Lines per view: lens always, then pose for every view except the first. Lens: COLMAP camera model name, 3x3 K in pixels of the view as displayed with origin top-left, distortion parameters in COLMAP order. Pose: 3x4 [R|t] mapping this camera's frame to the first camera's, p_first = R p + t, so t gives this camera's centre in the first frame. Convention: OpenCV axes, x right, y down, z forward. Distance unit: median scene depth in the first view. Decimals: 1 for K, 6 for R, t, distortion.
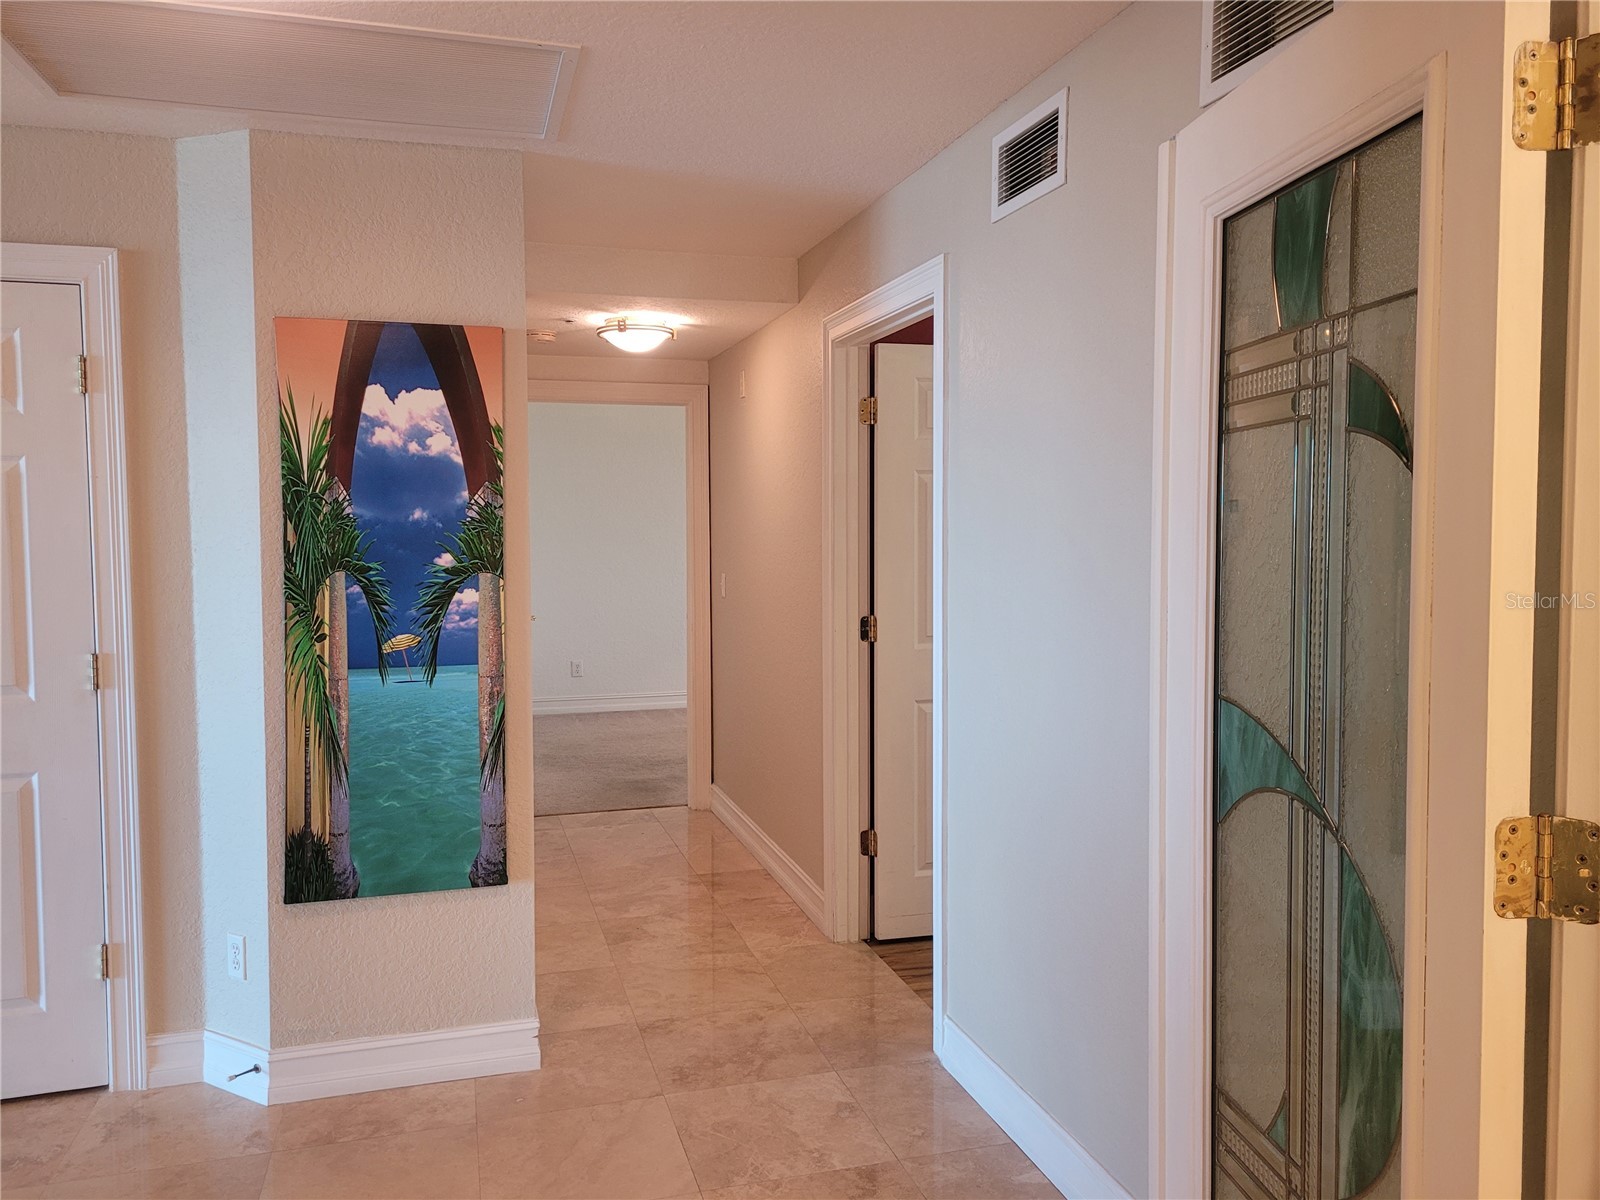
lens RADIAL K [[1205.3, 0, 779.2], [0, 1205.3, 593.5], [0, 0, 1]] dist [0.071099, -0.074958]
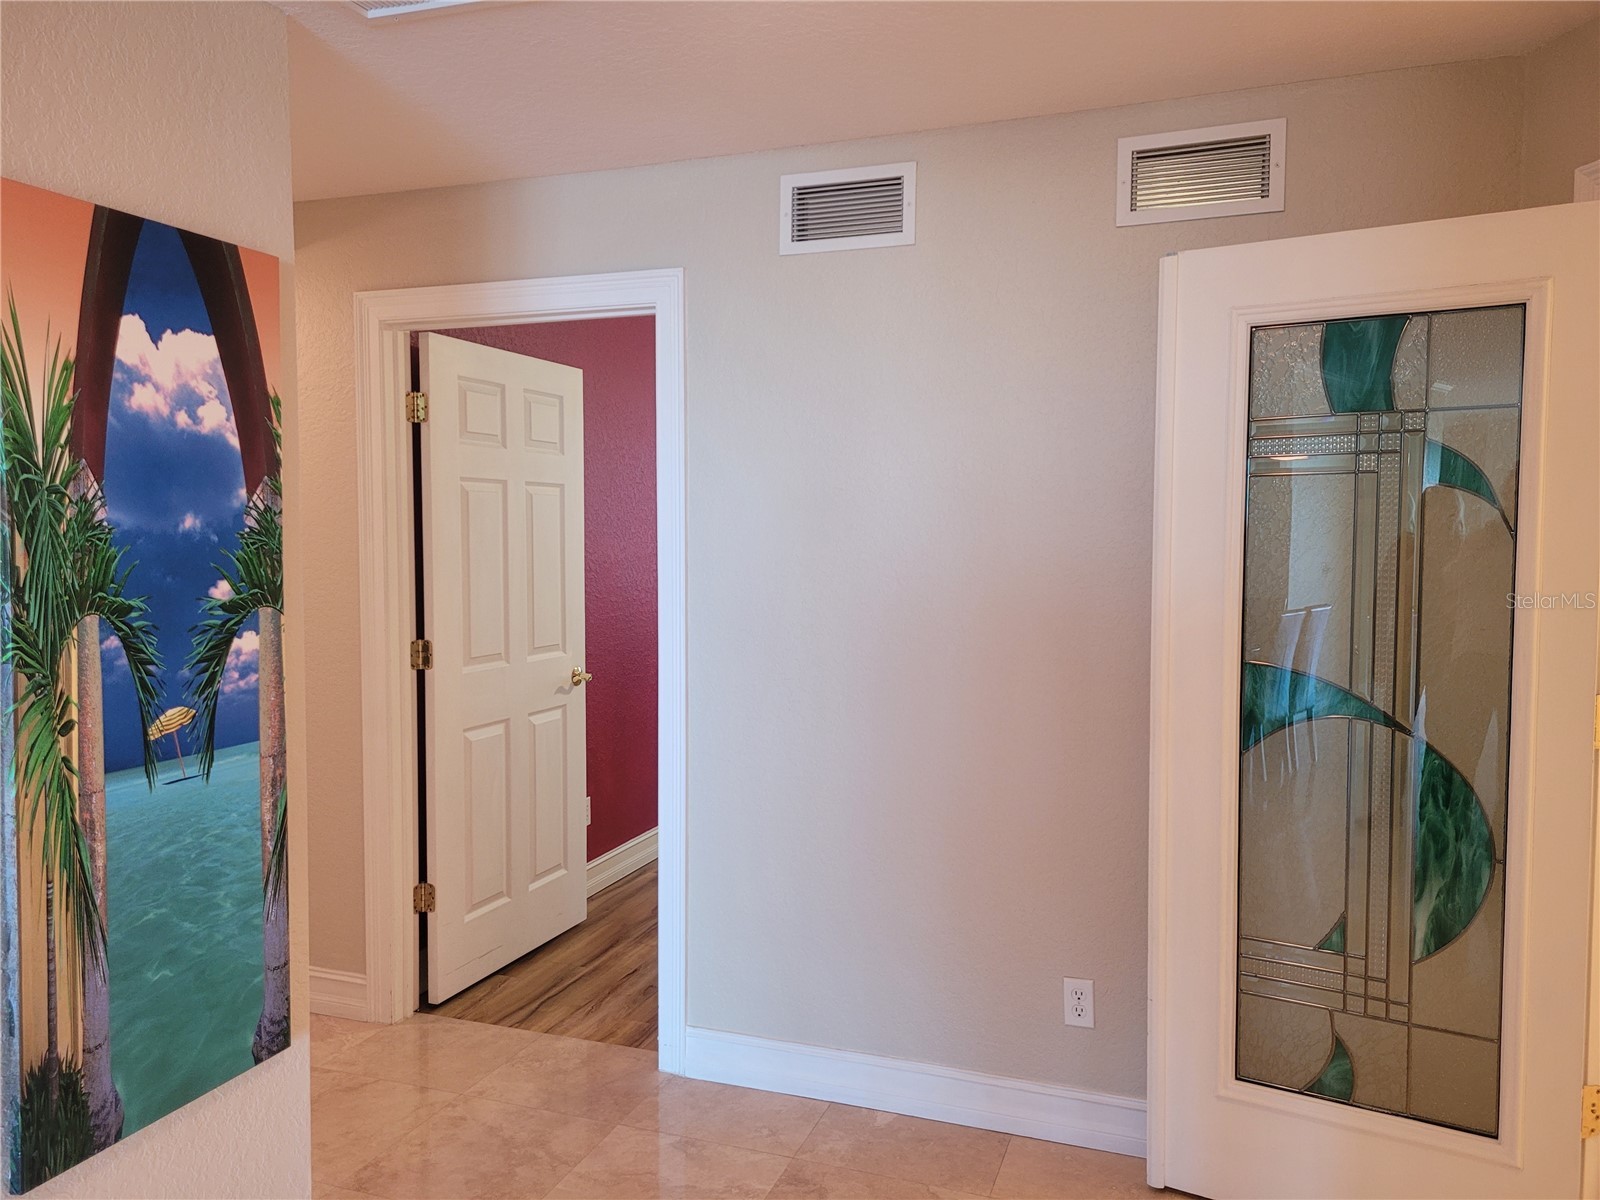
lens RADIAL K [[1205.3, 0, 779.2], [0, 1205.3, 593.5], [0, 0, 1]] dist [0.071099, -0.074958]
pose [[0.582827, -0.037321, 0.811739, -0.649939], [0.042789, 0.998968, 0.015207, -0.023195], [-0.811469, 0.025871, 0.583823, 0.359315]]
